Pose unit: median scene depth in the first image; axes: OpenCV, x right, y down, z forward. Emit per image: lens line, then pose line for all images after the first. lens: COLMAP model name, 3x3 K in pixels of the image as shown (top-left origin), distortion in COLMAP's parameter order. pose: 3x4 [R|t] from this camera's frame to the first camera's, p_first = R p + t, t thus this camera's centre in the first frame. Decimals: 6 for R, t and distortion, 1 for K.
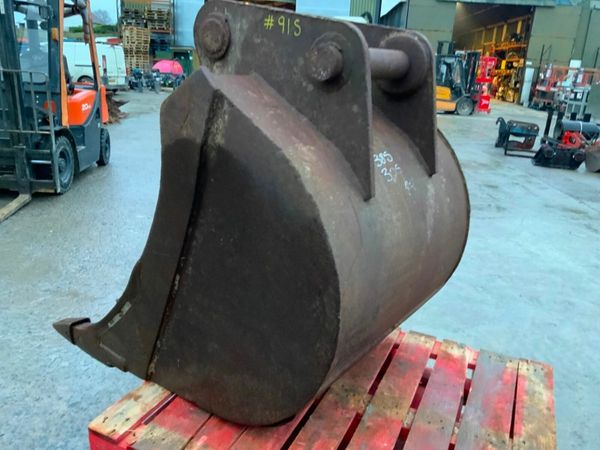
lens RADIAL K [[490.4, 0, 299.8], [0, 490.4, 219.4], [0, 0, 1]] dist [0.067222, -0.119273]
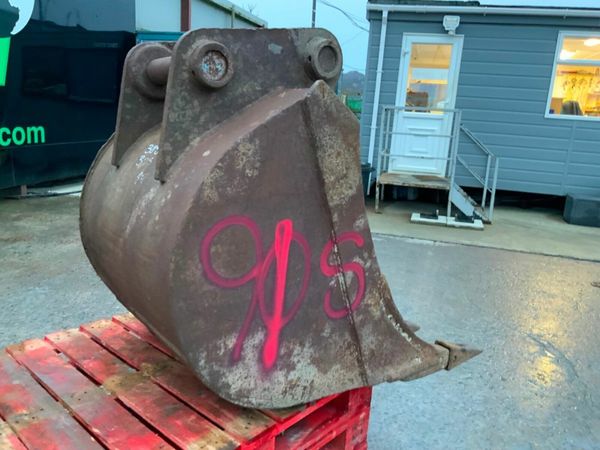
lens RADIAL K [[490.4, 0, 299.8], [0, 490.4, 219.4], [0, 0, 1]] dist [0.067222, -0.119273]
pose [[-0.299841, 0.128417, -0.945307, 1.053554], [-0.342760, 0.910230, 0.232371, -0.323719], [0.890287, 0.393688, -0.228908, 1.472380]]
